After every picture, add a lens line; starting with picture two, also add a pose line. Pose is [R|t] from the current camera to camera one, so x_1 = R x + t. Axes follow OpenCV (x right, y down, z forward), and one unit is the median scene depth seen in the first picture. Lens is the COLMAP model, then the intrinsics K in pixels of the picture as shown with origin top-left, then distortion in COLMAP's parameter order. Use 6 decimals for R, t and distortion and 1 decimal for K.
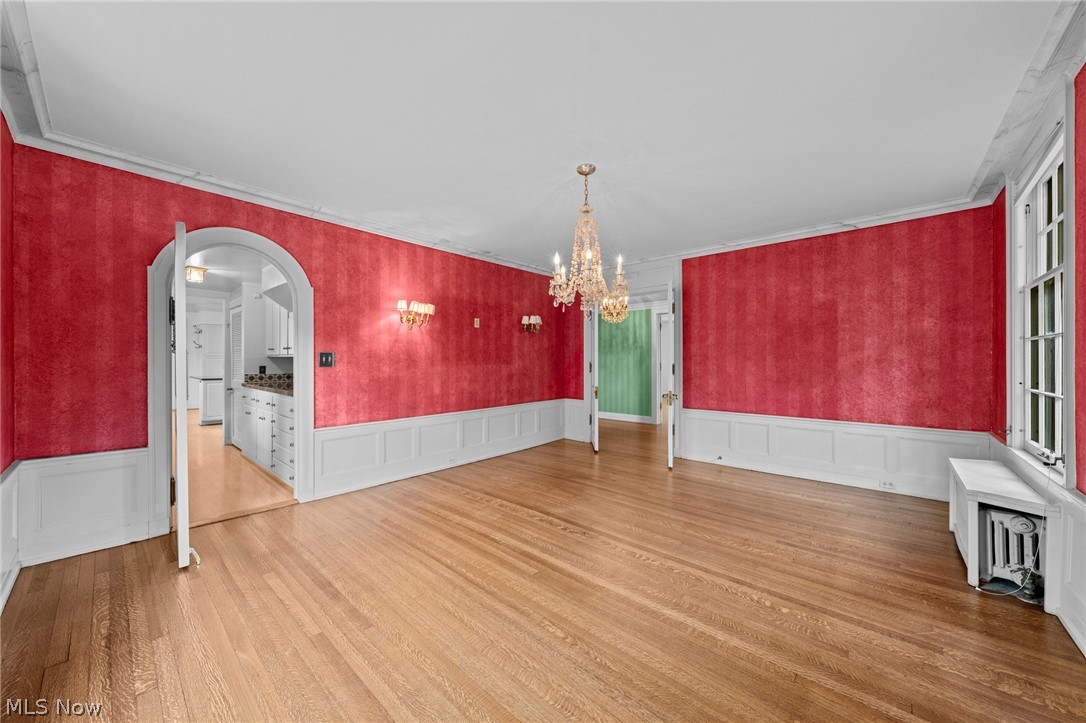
lens RADIAL K [[389.9, 0, 543.0], [0, 389.9, 361.5], [0, 0, 1]] dist [-0.000837, -0.000049]
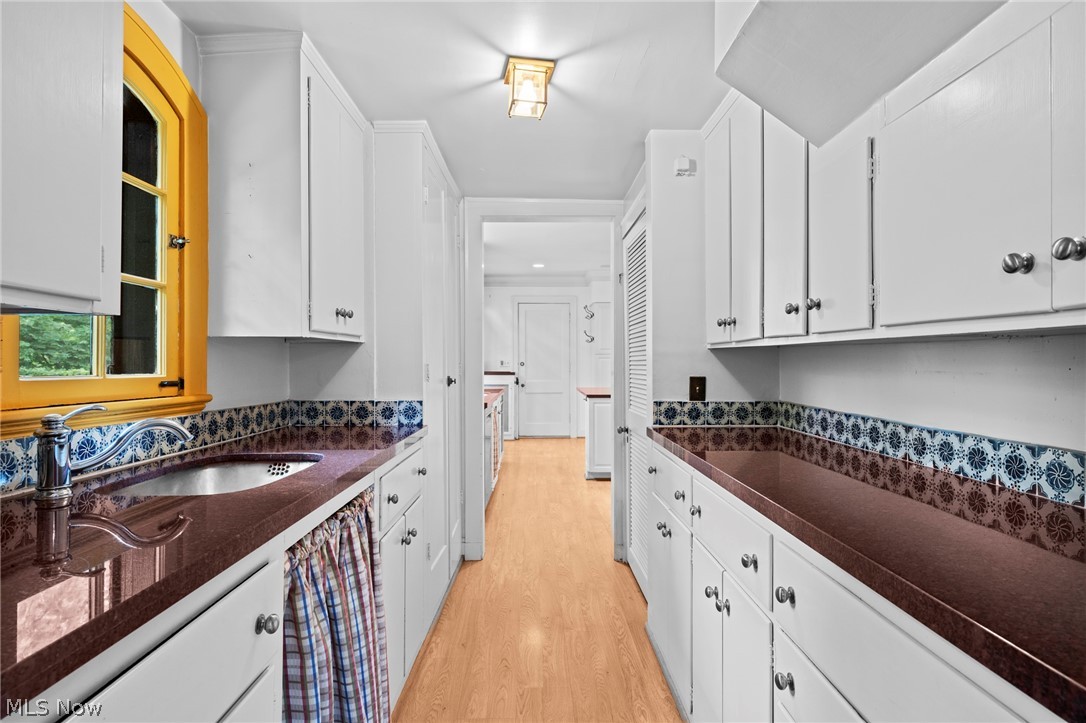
lens RADIAL K [[583.9, 0, 543.0], [0, 583.9, 361.5], [0, 0, 1]] dist [0.000258, -0.000001]
pose [[0.674845, -0.002549, -0.737955, -0.442229], [0.001844, 0.999997, -0.001768, -0.000972], [0.737957, -0.000168, 0.674848, 0.568641]]
